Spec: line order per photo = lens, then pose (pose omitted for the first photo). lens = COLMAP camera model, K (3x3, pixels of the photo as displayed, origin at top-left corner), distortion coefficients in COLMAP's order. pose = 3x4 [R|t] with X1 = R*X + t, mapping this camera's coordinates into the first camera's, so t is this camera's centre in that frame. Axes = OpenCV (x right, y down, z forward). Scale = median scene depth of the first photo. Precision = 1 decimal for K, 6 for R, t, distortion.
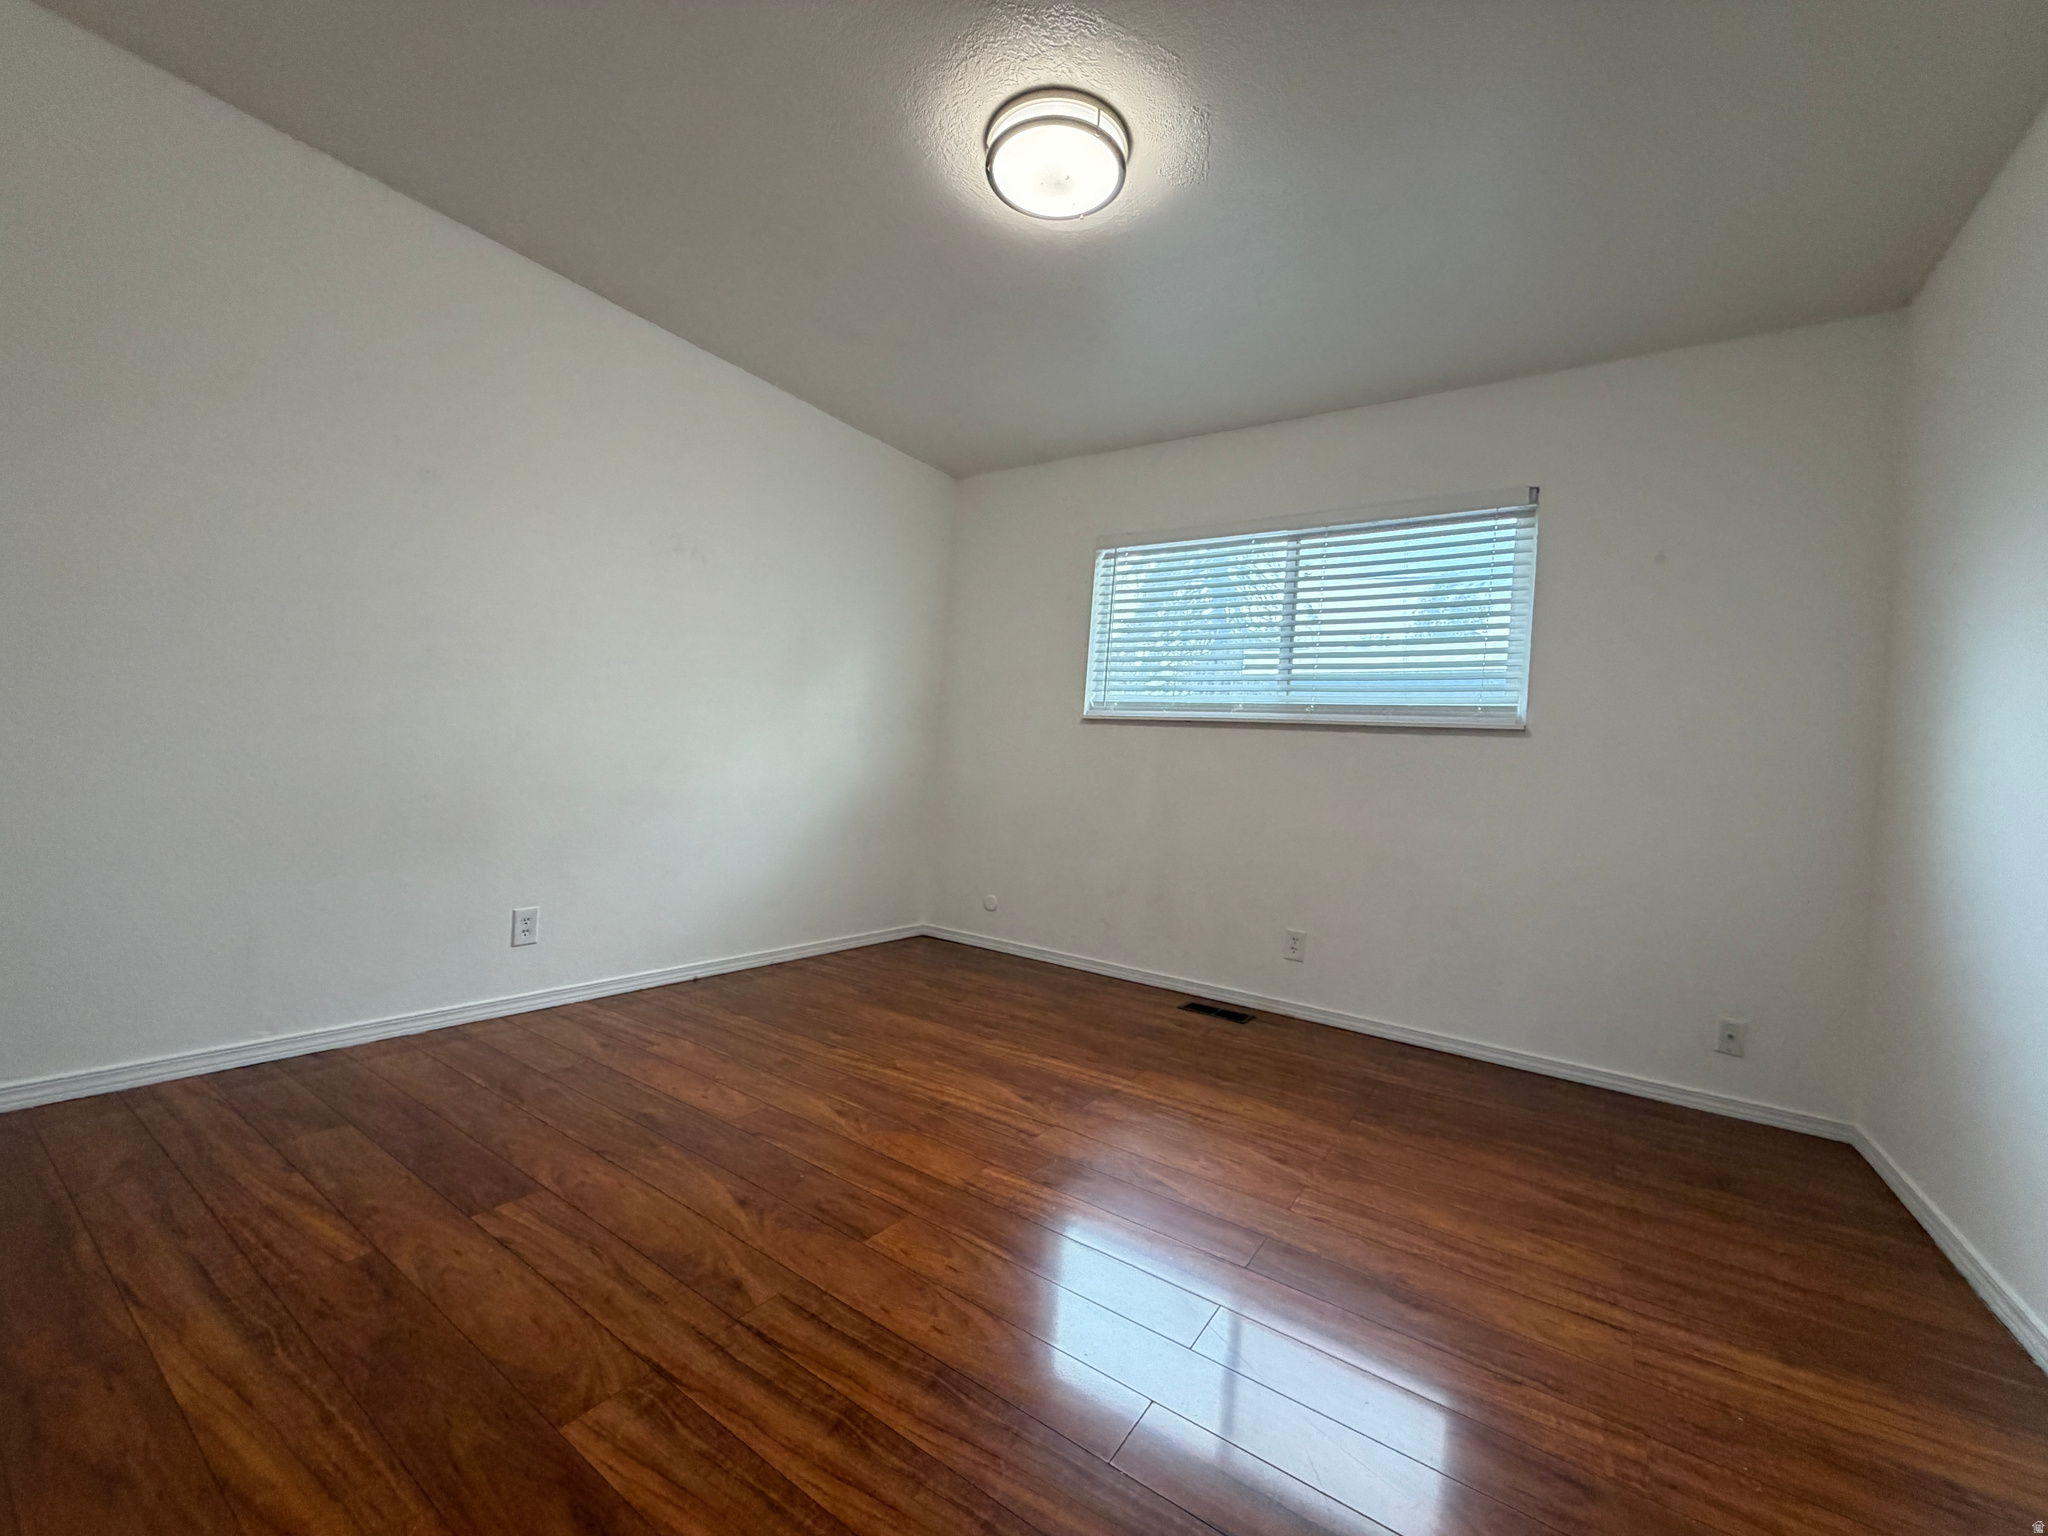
lens RADIAL K [[816.2, 0, 1023.8], [0, 816.2, 769.2], [0, 0, 1]] dist [-0.001306, 0.000023]
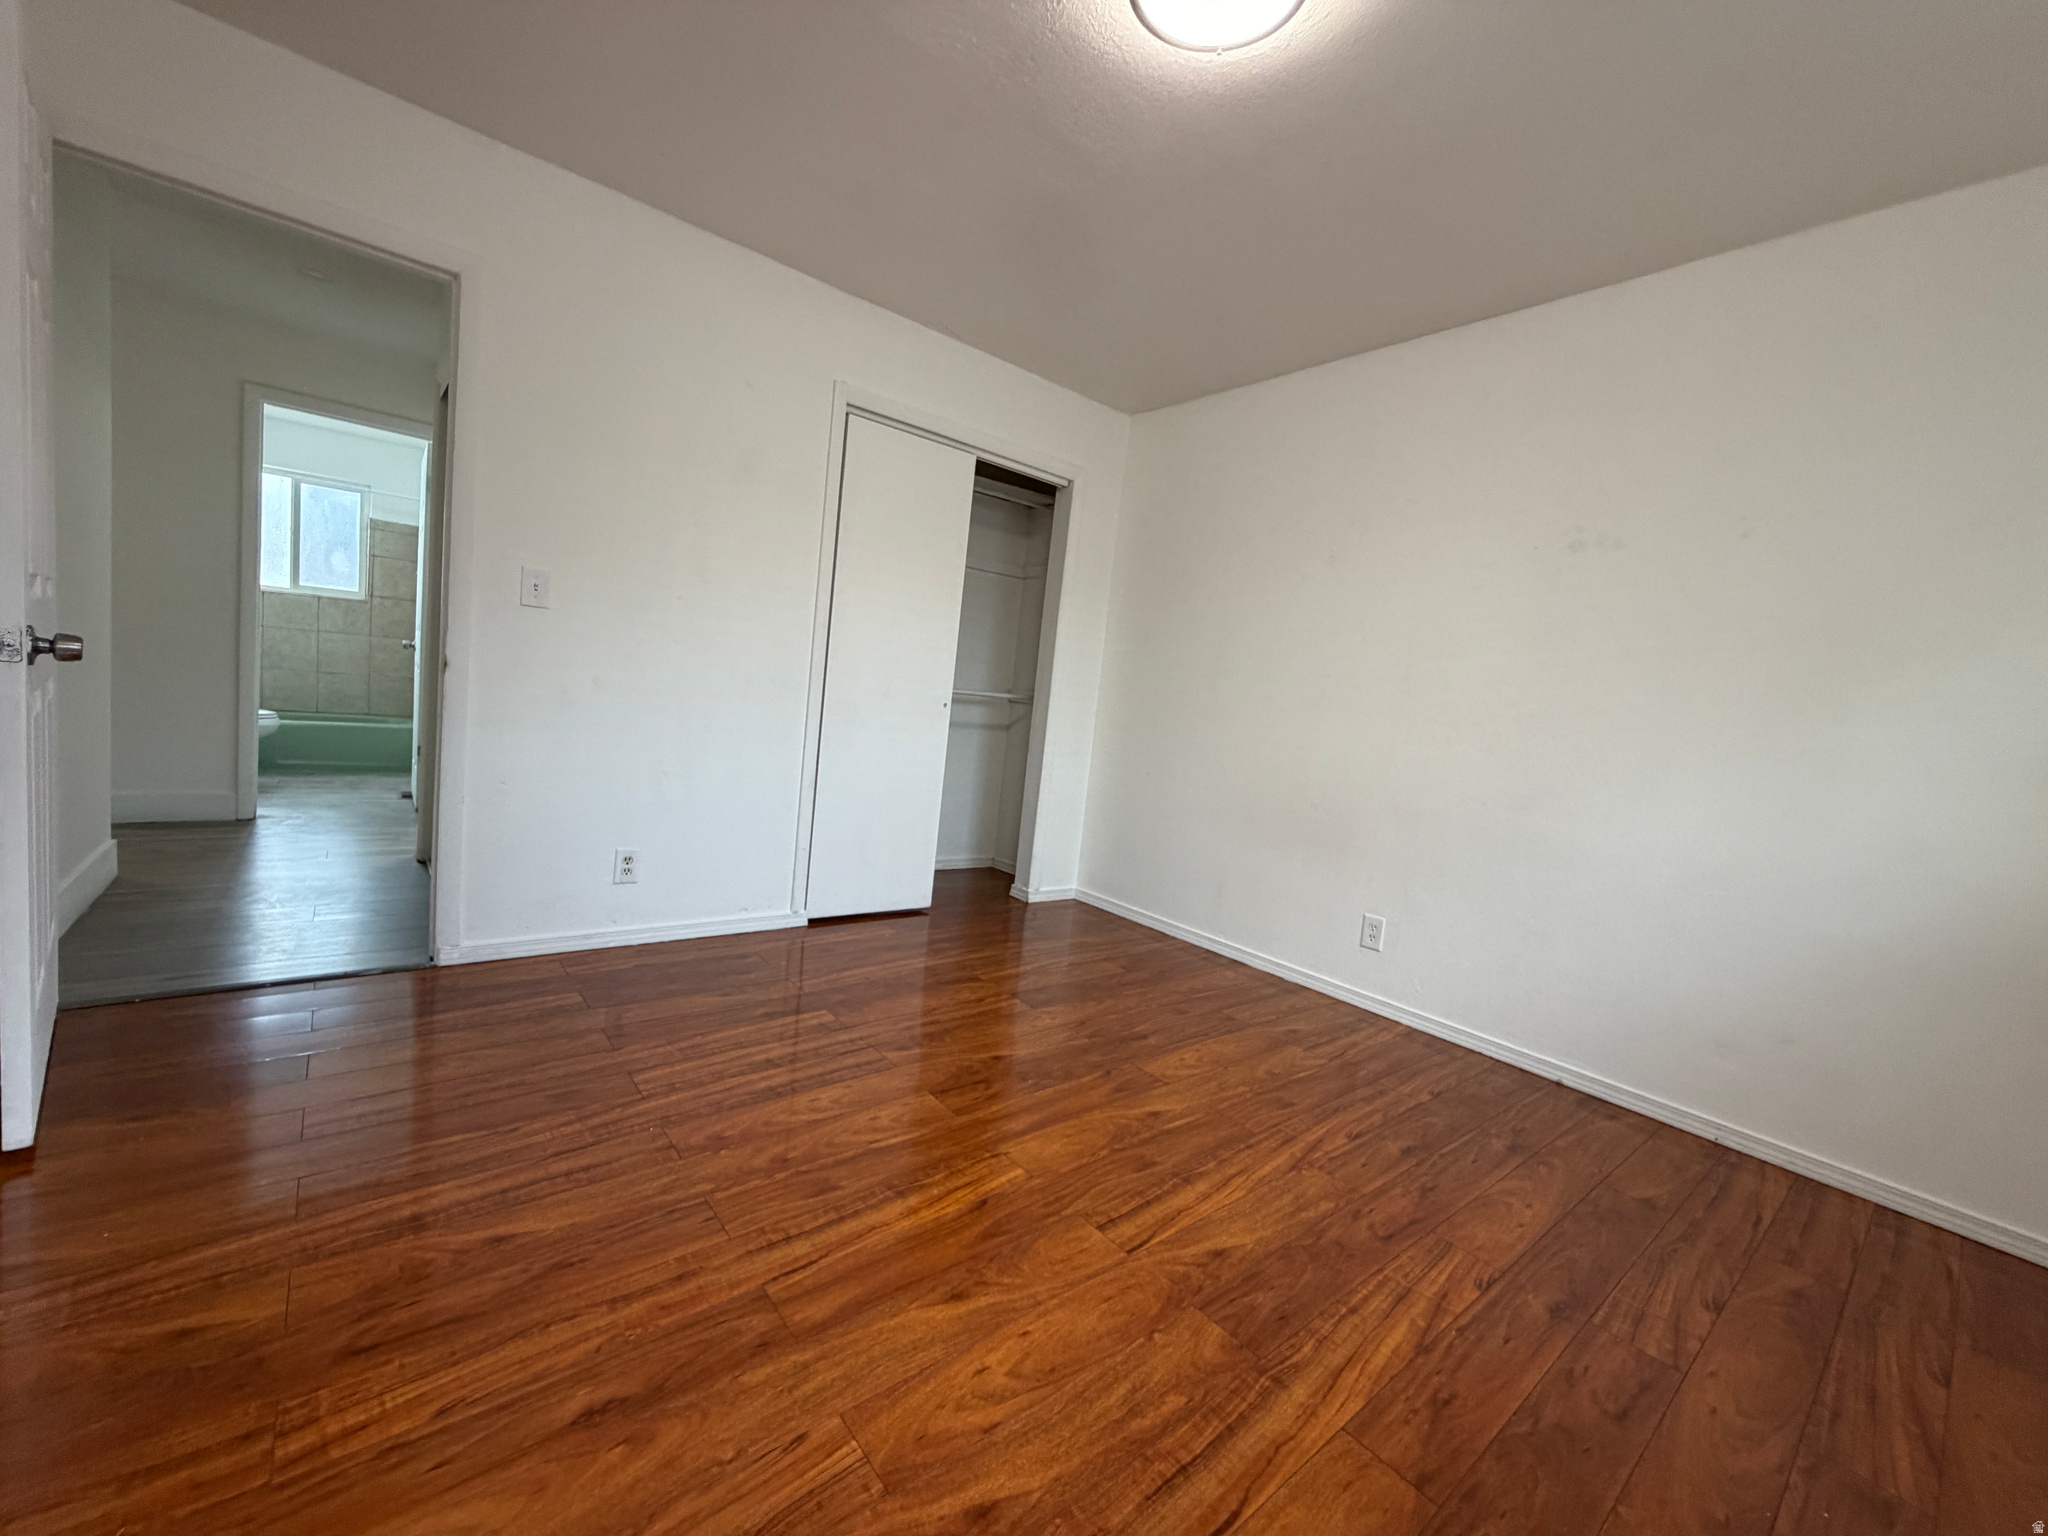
lens RADIAL K [[816.2, 0, 1020.8], [0, 816.2, 765.6], [0, 0, 1]] dist [-0.001306, 0.000023]
pose [[-0.275951, -0.013205, -0.961081, 0.676225], [-0.122340, 0.992255, 0.021494, 0.001202], [0.953354, 0.123510, -0.275430, 0.928436]]
